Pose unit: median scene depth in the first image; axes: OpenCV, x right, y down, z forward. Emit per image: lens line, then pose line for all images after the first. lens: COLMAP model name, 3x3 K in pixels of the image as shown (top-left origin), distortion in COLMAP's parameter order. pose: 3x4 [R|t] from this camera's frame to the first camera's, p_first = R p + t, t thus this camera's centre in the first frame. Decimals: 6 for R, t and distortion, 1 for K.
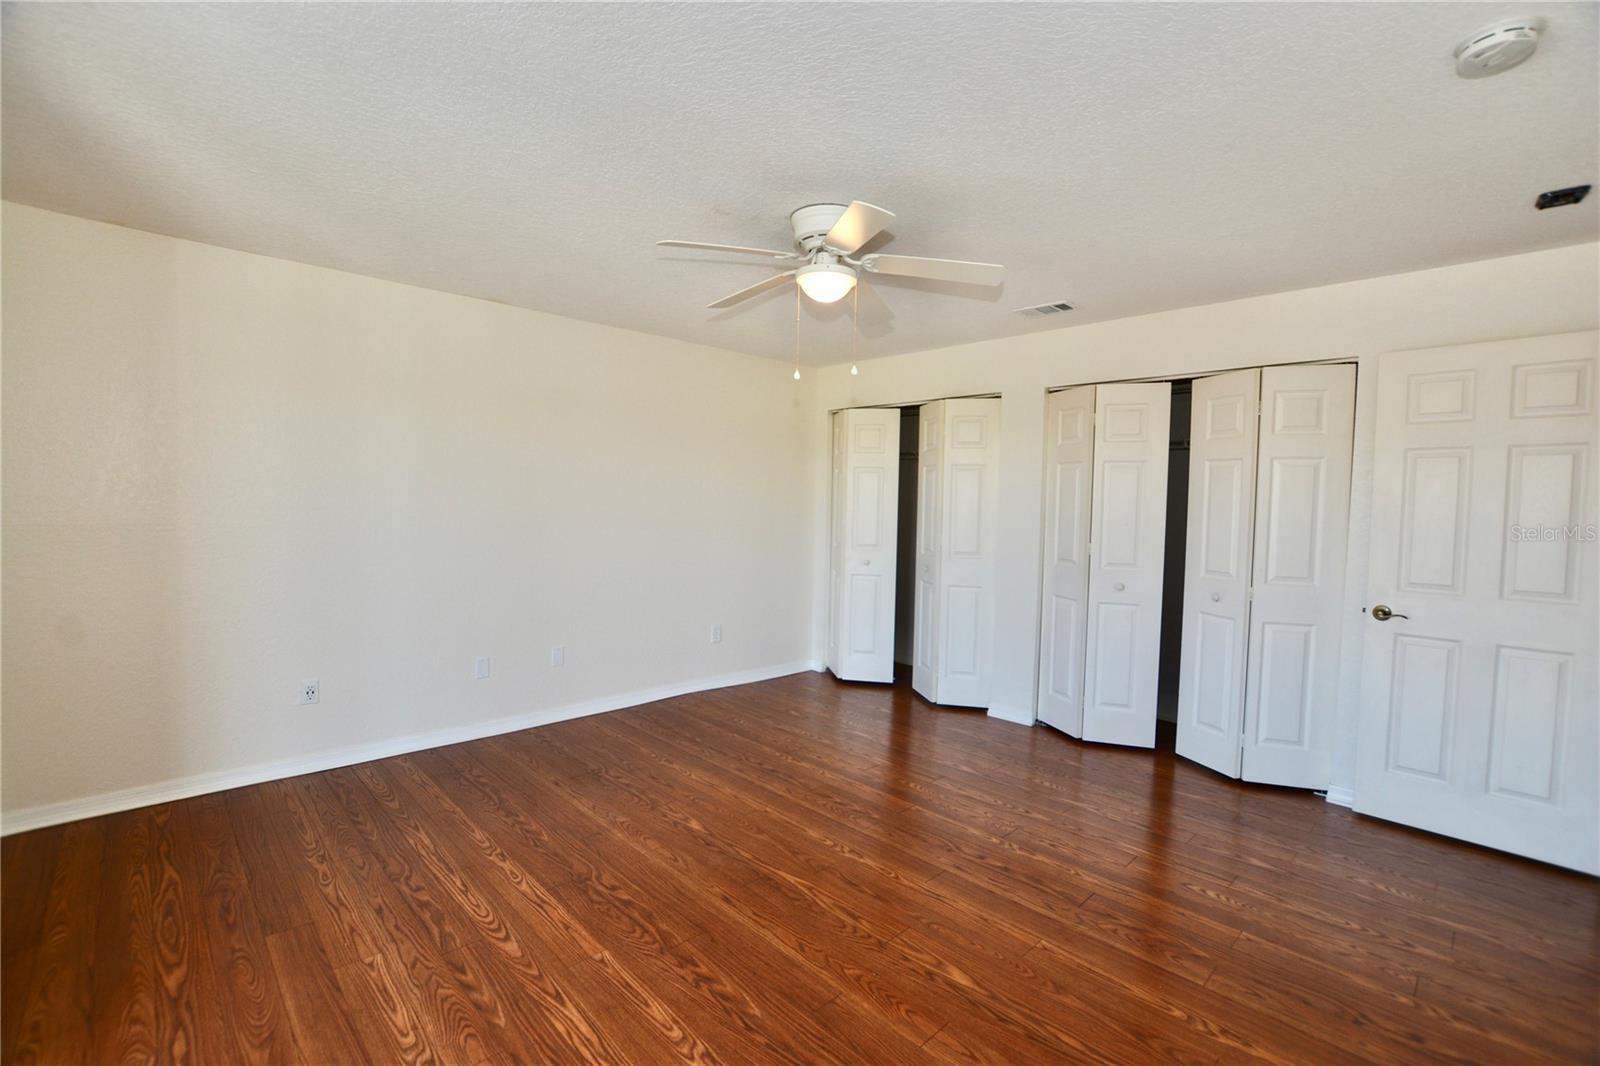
lens RADIAL K [[707.8, 0, 791.5], [0, 707.8, 490.0], [0, 0, 1]] dist [-0.037630, 0.006927]
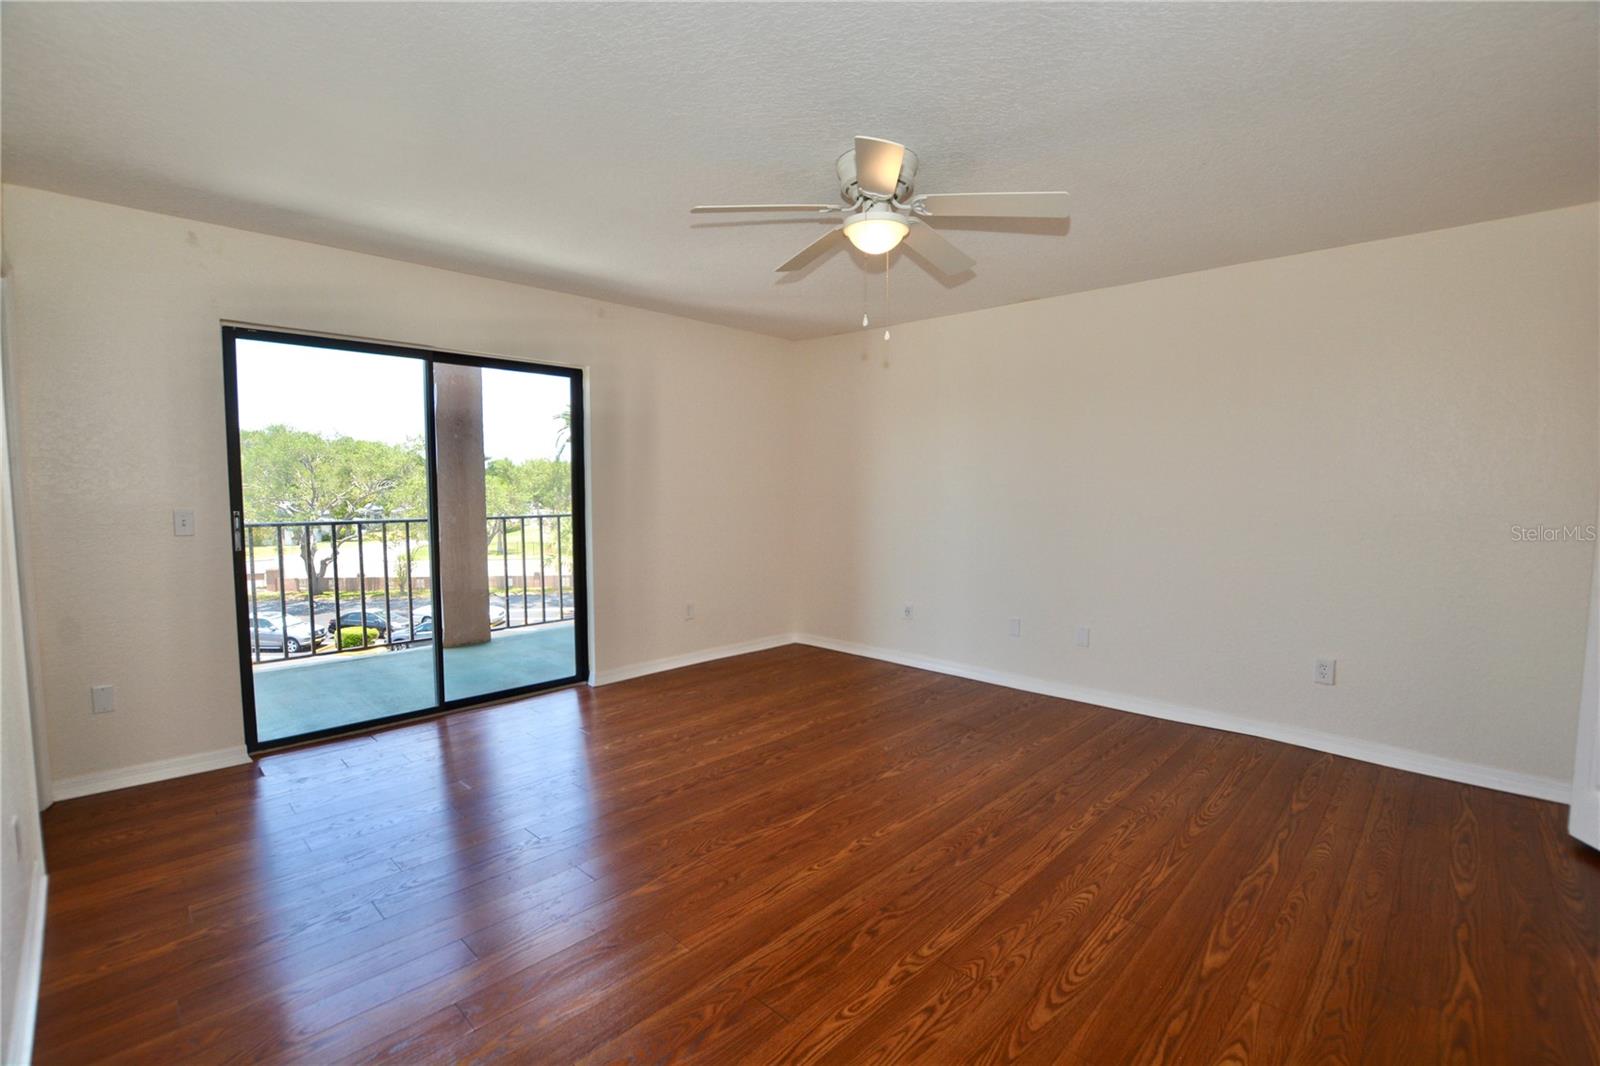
lens RADIAL K [[707.8, 0, 807.6], [0, 707.8, 538.7], [0, 0, 1]] dist [-0.037630, 0.006927]
pose [[0.055253, 0.060256, -0.996653, 0.922515], [0.013613, 0.998039, 0.061094, 0.048135], [0.998380, -0.016943, 0.054325, 0.828446]]
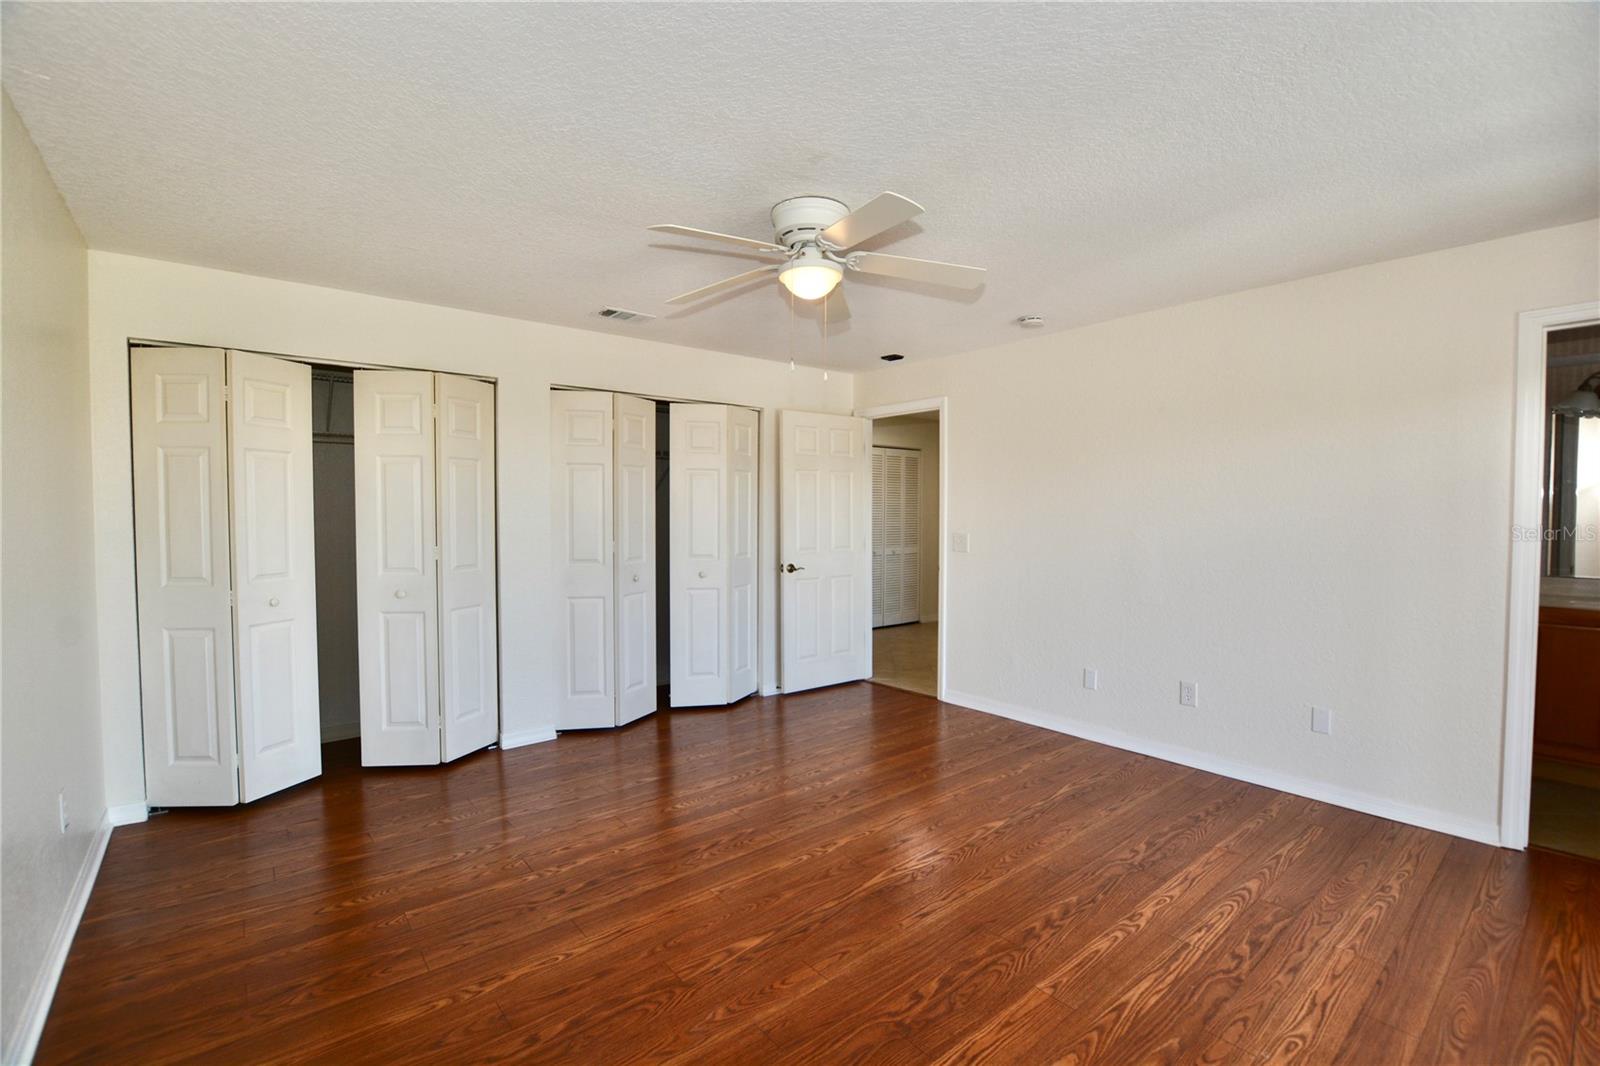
lens RADIAL K [[707.8, 0, 801.8], [0, 707.8, 531.7], [0, 0, 1]] dist [-0.037630, 0.006927]
pose [[0.066585, -0.051807, 0.996435, -0.860858], [-0.014218, 0.998500, 0.052865, -0.000361], [-0.997679, -0.017687, 0.065749, 0.911248]]
